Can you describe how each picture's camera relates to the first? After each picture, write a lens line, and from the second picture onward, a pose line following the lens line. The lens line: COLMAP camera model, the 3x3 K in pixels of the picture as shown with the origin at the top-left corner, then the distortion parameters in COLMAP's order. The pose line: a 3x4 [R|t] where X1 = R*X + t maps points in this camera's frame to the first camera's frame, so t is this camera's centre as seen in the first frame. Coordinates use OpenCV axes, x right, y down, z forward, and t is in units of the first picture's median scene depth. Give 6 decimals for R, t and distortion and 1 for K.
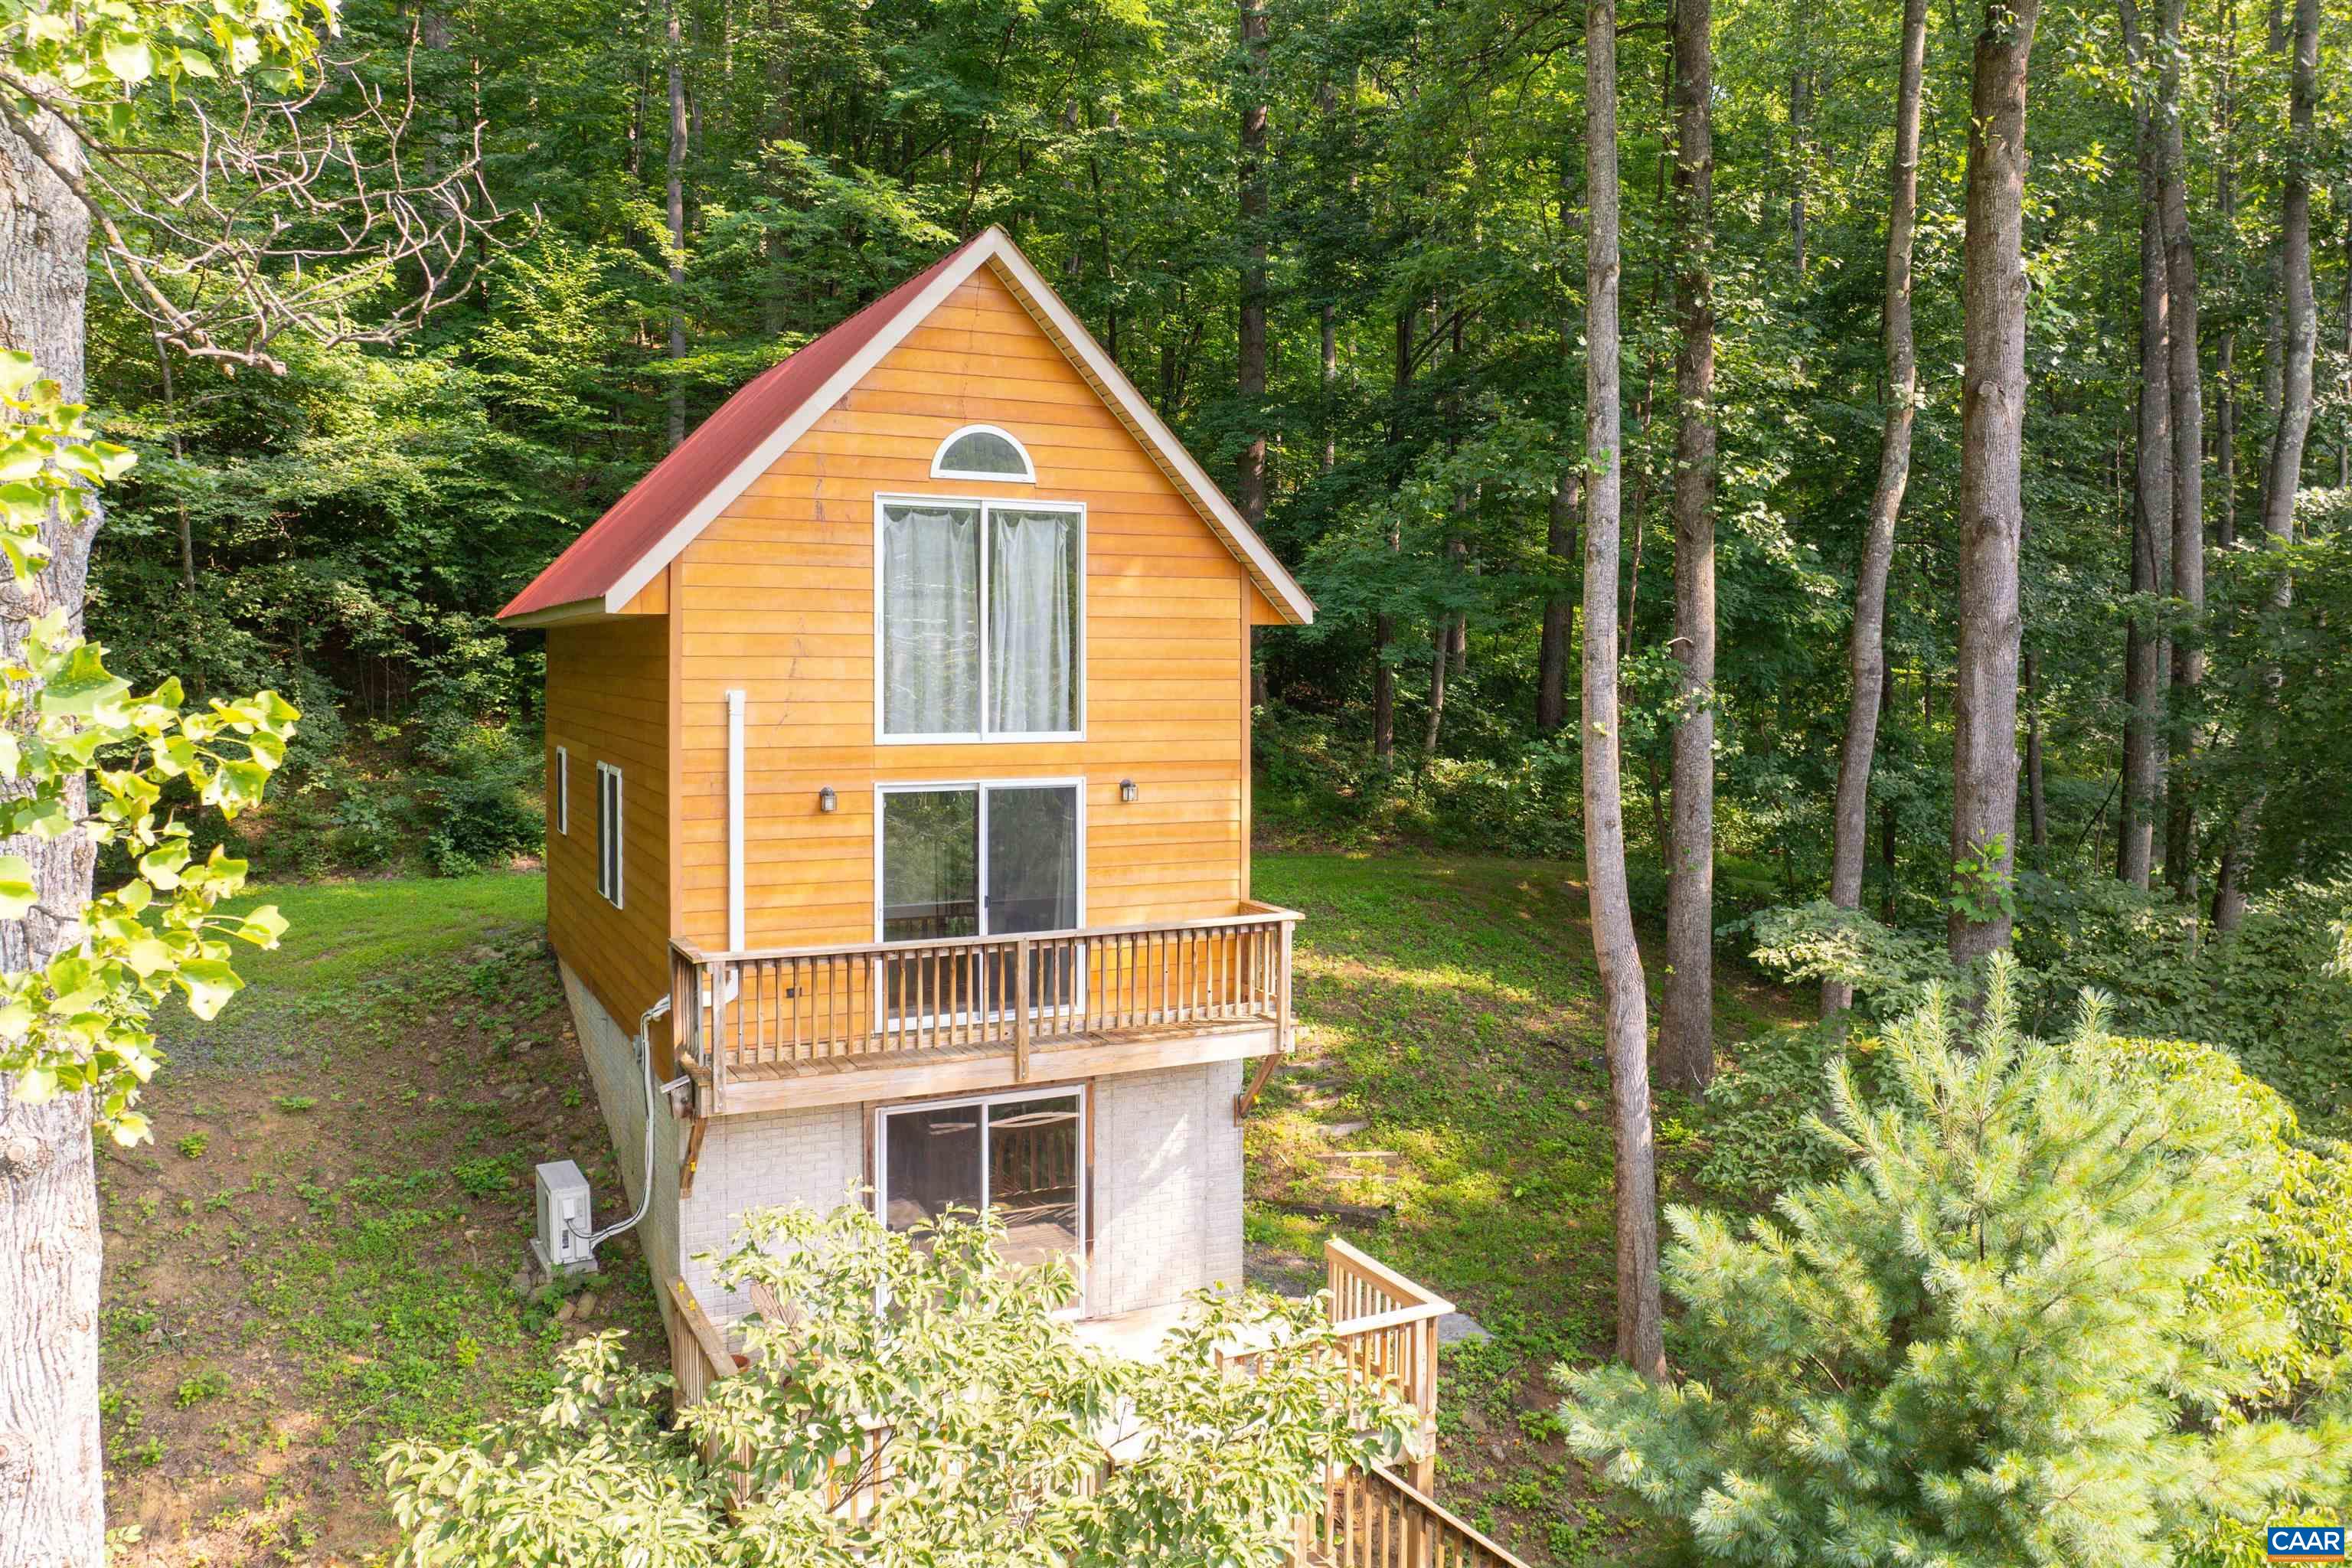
lens RADIAL K [[1784.3, 0, 1176.3], [0, 1784.3, 768.2], [0, 0, 1]] dist [-0.039170, 0.008623]
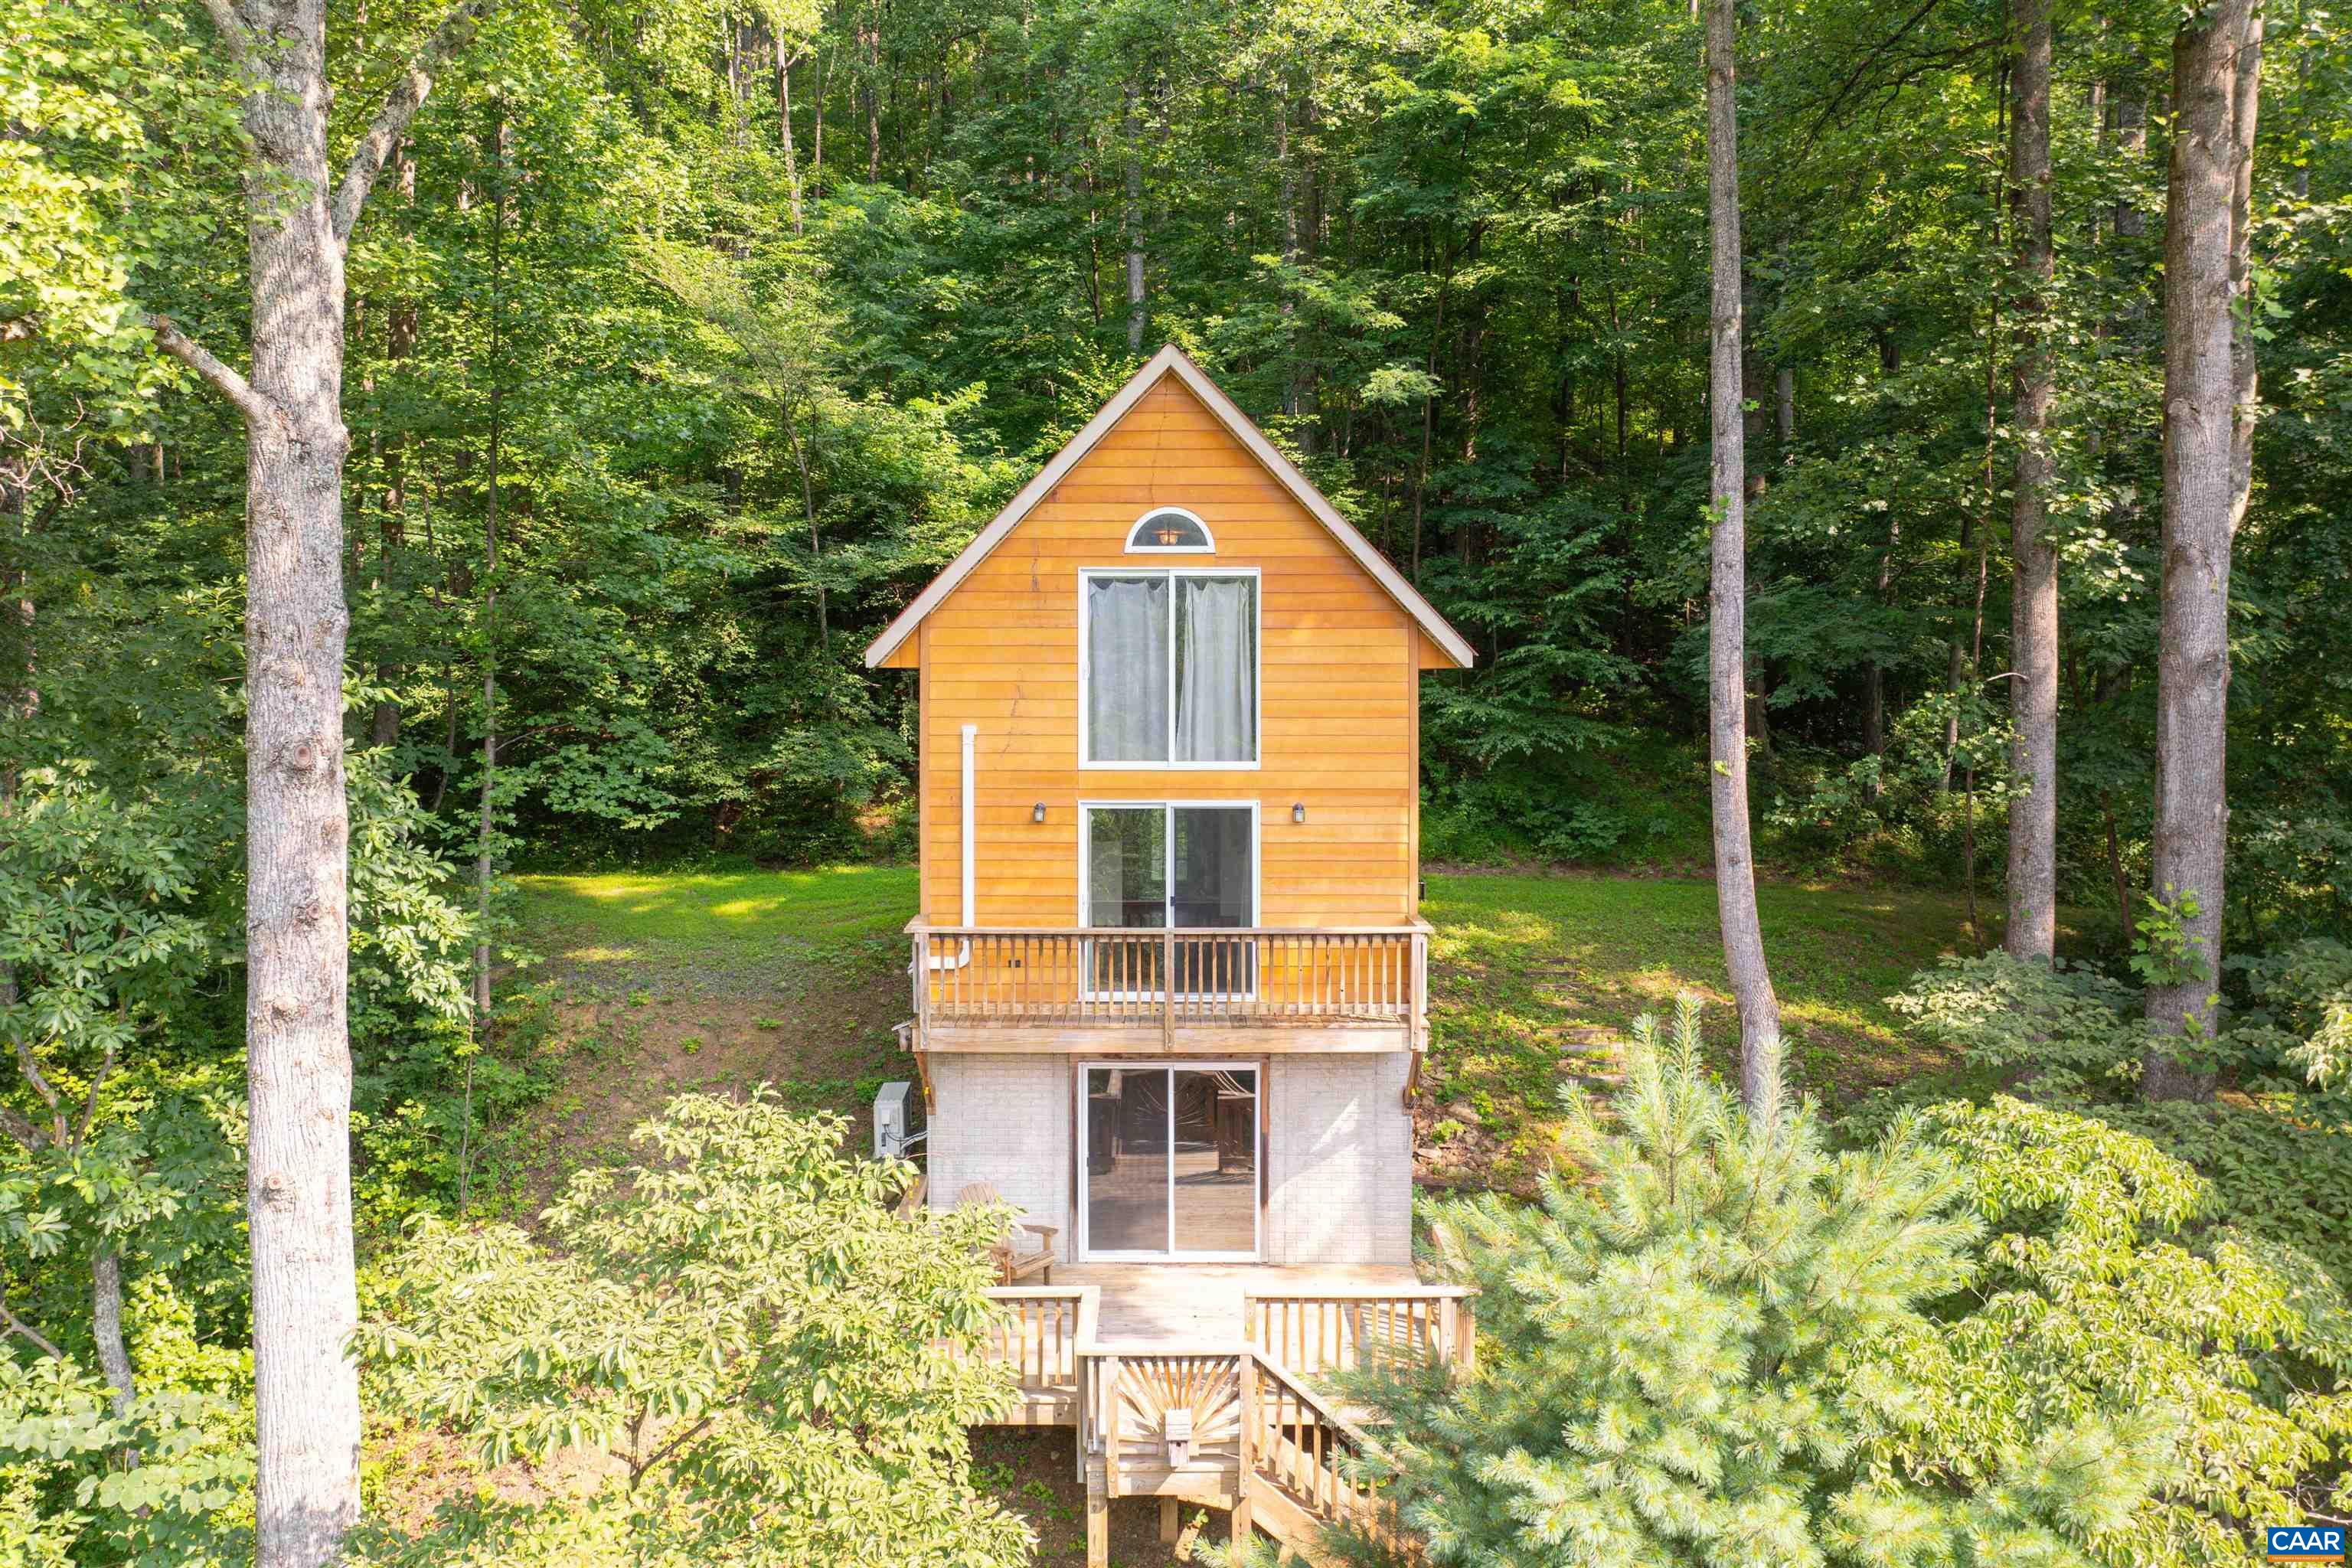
lens RADIAL K [[1654.8, 0, 1178.1], [0, 1654.8, 790.3], [0, 0, 1]] dist [-0.041579, 0.005629]
pose [[0.884327, 0.025364, -0.466179, 0.414818], [-0.023764, 0.999674, 0.009311, -0.010613], [0.466263, 0.002844, 0.884641, 0.007909]]
